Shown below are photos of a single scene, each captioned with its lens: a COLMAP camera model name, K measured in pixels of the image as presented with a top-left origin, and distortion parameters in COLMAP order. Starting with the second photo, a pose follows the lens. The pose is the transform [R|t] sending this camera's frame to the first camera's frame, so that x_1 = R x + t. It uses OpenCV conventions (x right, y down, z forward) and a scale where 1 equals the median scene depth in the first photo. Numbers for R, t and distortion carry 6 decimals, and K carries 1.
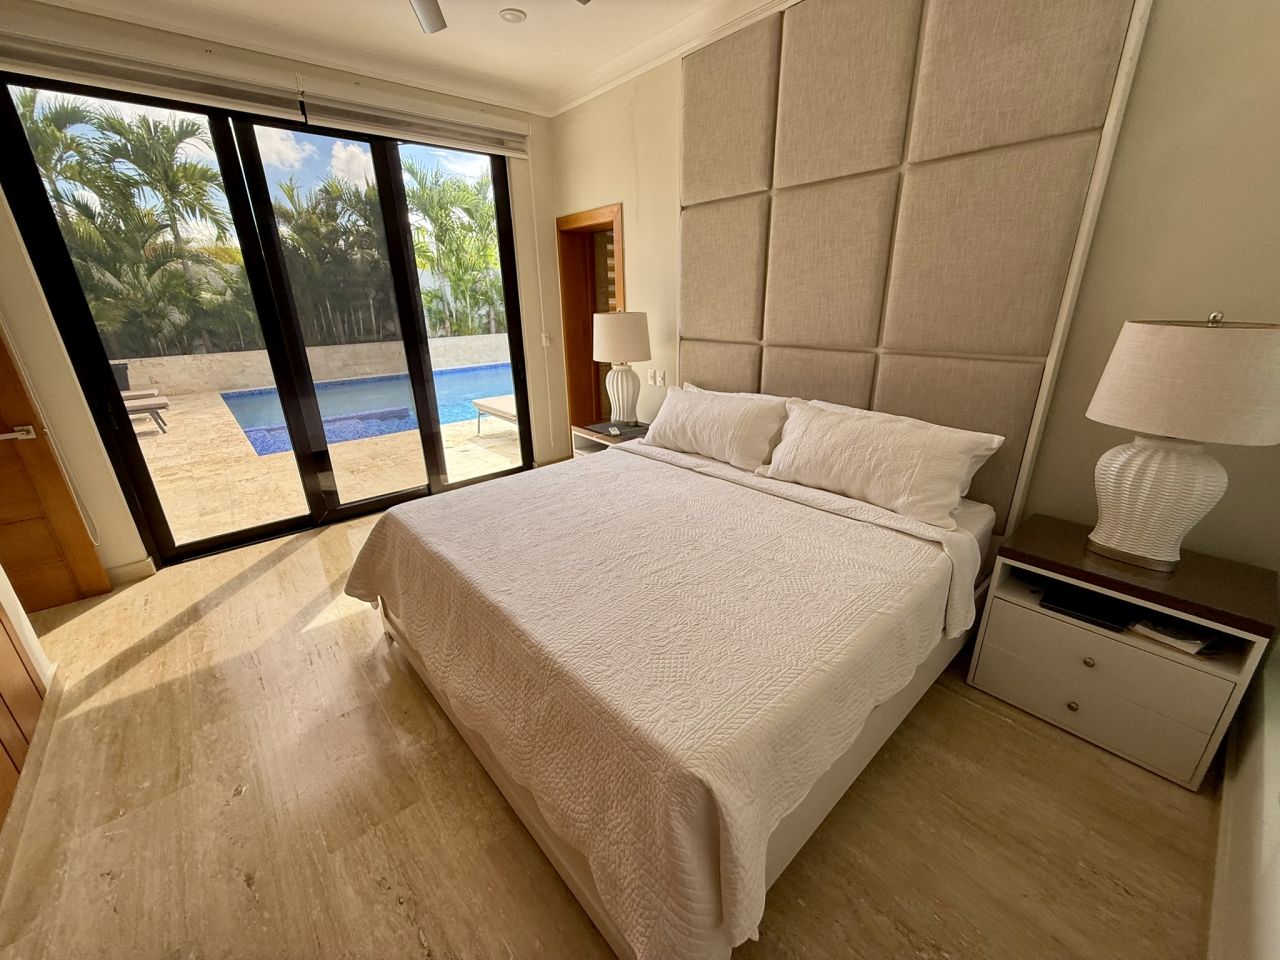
lens RADIAL K [[510.4, 0, 635.6], [0, 510.4, 480.6], [0, 0, 1]] dist [-0.001088, 0.000290]
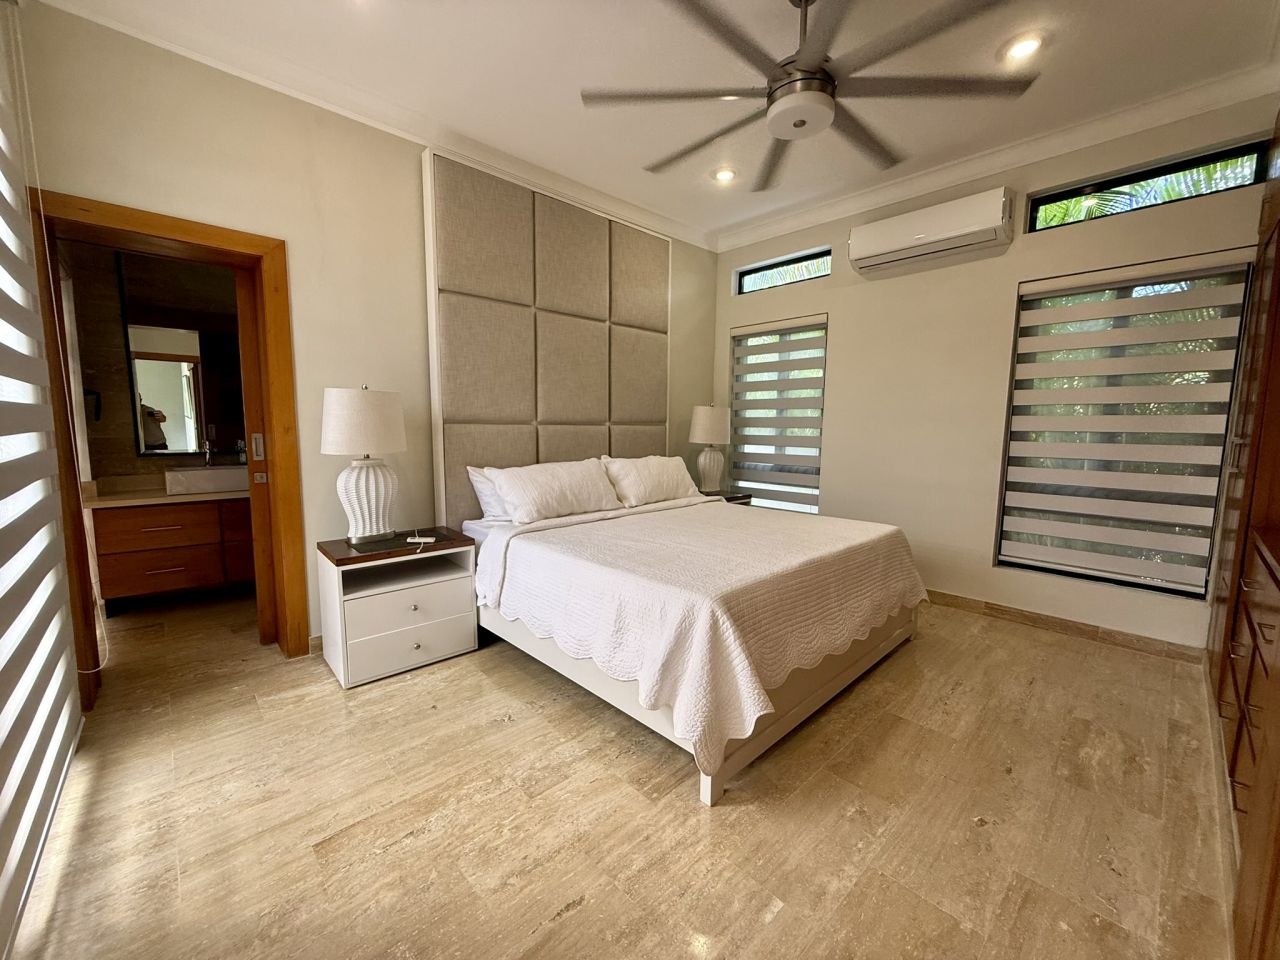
lens RADIAL K [[510.4, 0, 635.0], [0, 510.4, 480.7], [0, 0, 1]] dist [-0.001088, 0.000290]
pose [[-0.038674, -0.089138, 0.995268, -1.135274], [0.332137, 0.938237, 0.096936, -0.207541], [-0.942438, 0.334315, -0.006679, 0.966451]]
